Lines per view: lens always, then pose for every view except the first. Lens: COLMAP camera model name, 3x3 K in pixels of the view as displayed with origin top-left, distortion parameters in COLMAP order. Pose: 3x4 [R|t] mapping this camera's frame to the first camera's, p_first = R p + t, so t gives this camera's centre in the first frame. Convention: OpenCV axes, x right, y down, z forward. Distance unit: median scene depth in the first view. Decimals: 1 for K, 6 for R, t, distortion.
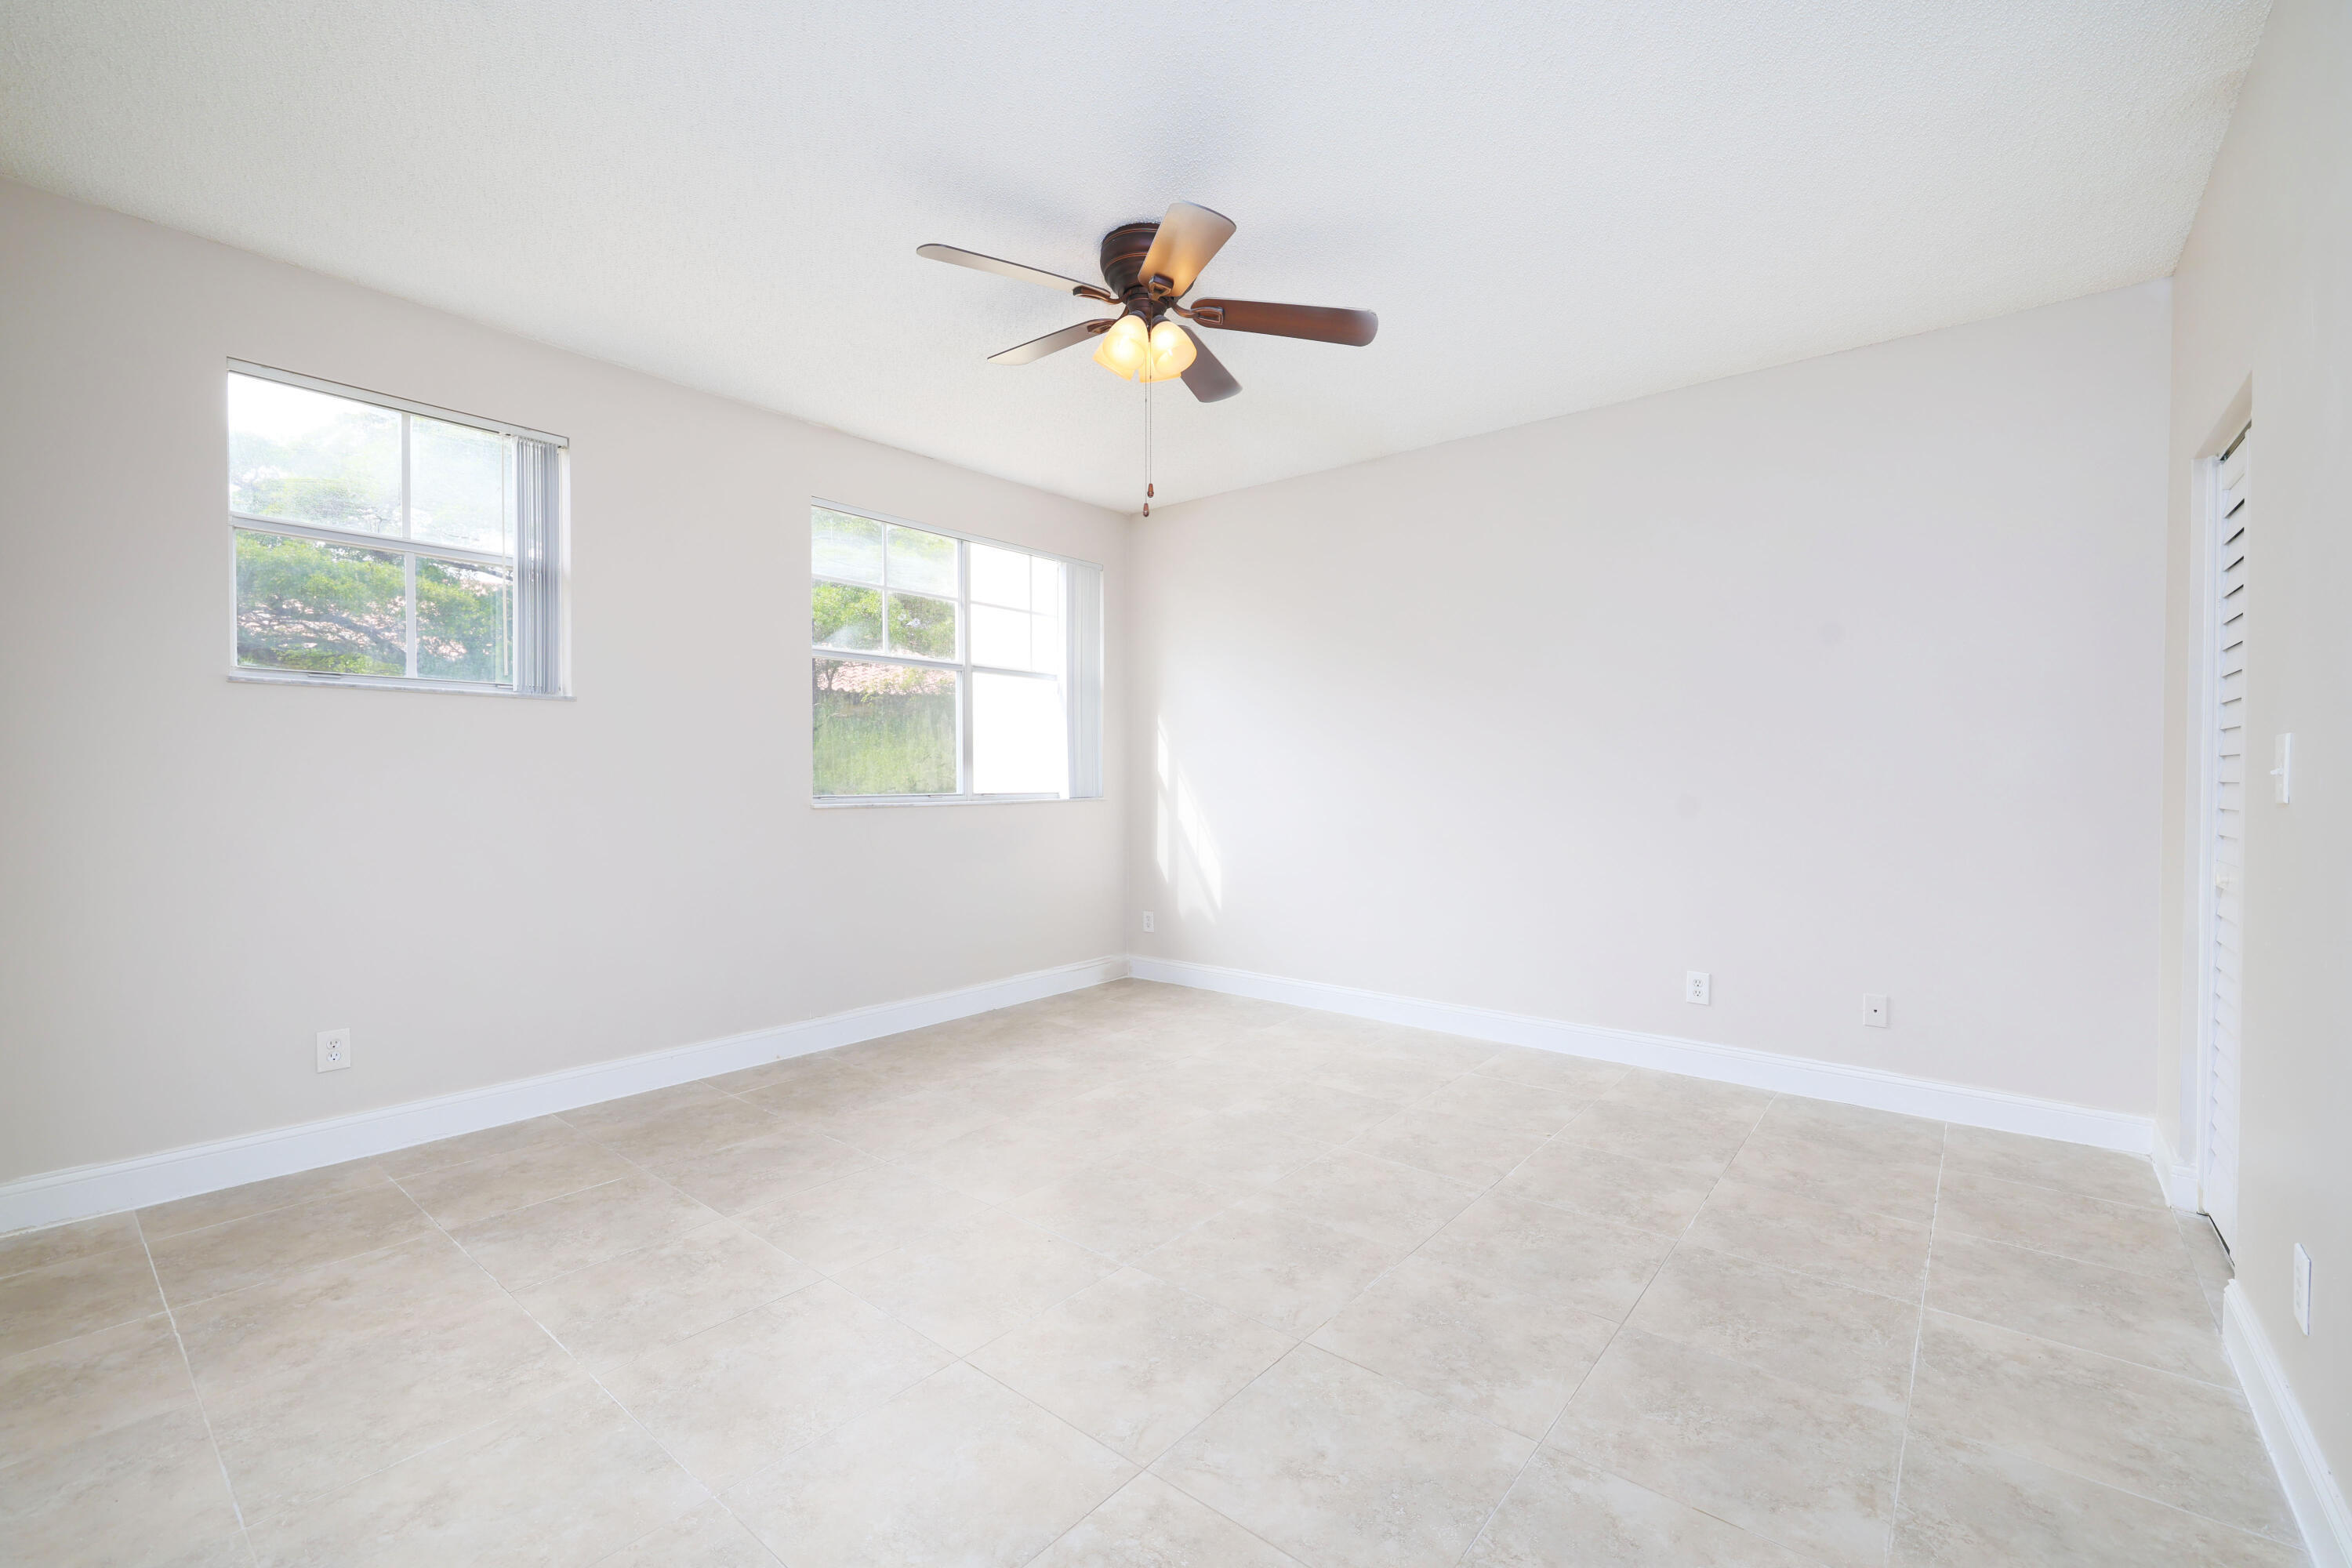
lens RADIAL K [[991.6, 0, 1177.0], [0, 991.6, 780.4], [0, 0, 1]] dist [0.002497, -0.000013]
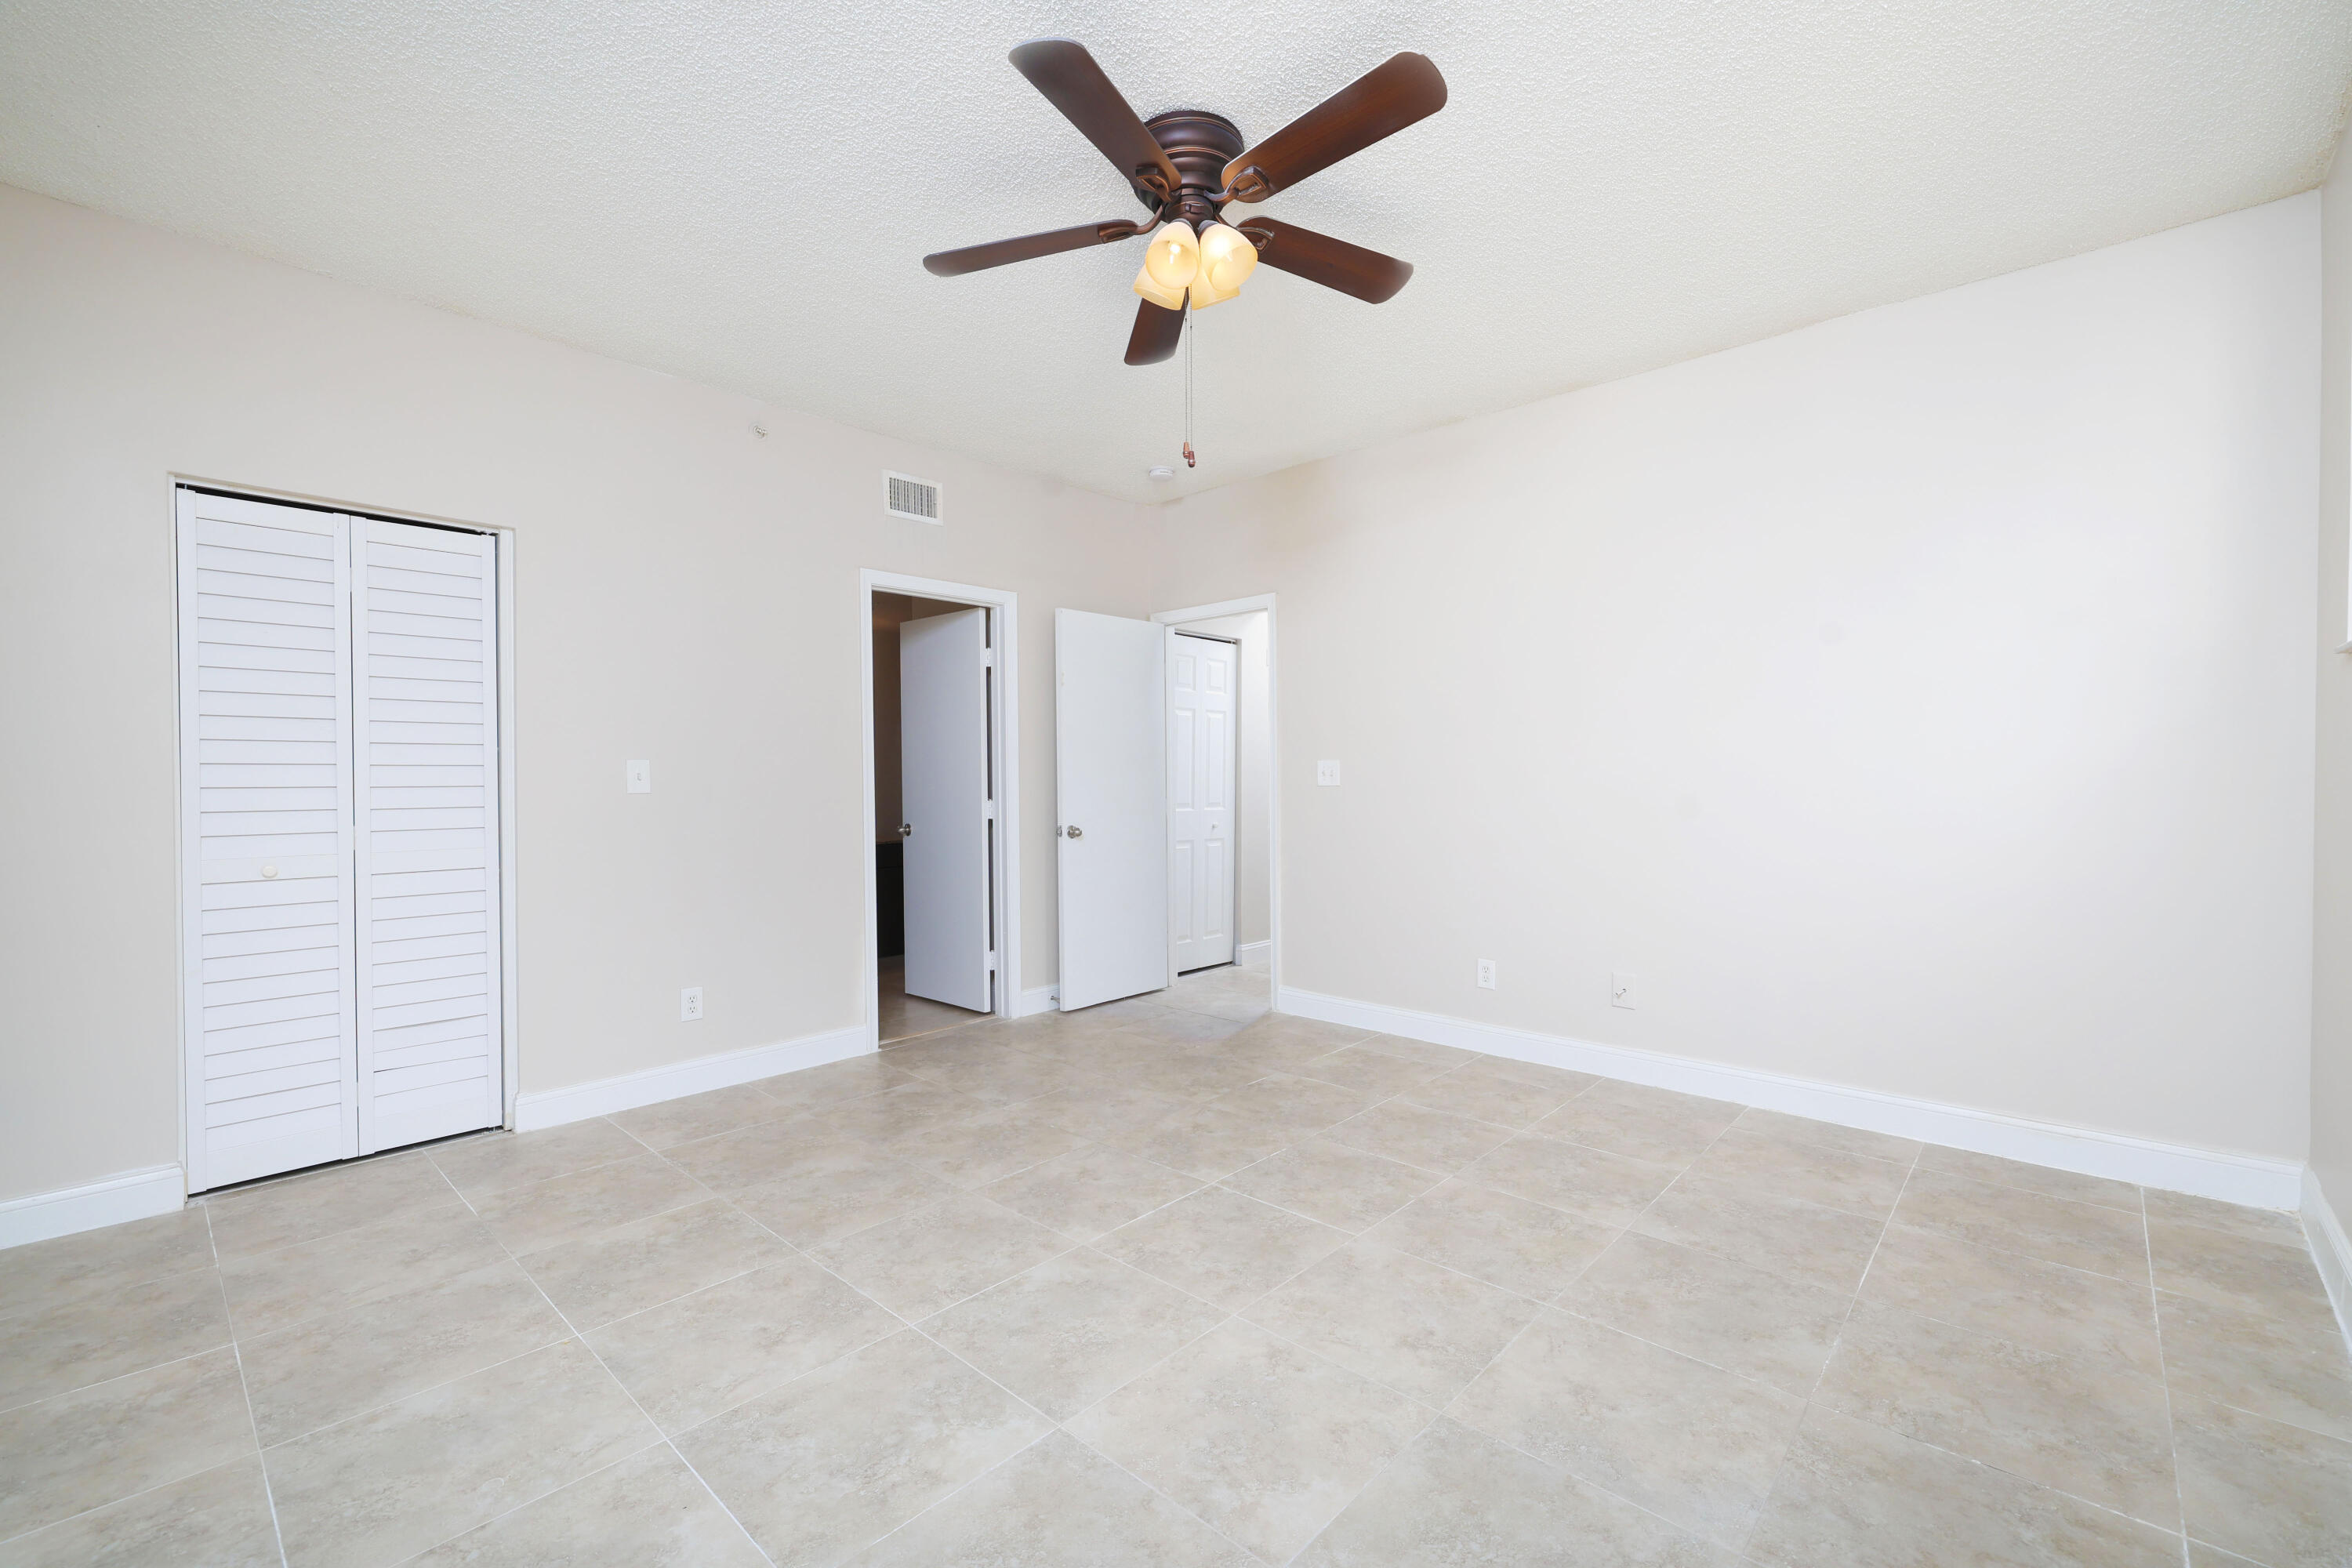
lens RADIAL K [[991.6, 0, 1174.7], [0, 991.6, 784.4], [0, 0, 1]] dist [0.002497, -0.000013]
pose [[-0.998316, 0.004960, 0.057799, -0.071726], [0.005533, 0.999937, 0.009742, -0.008069], [-0.057747, 0.010046, -0.998281, 2.044081]]
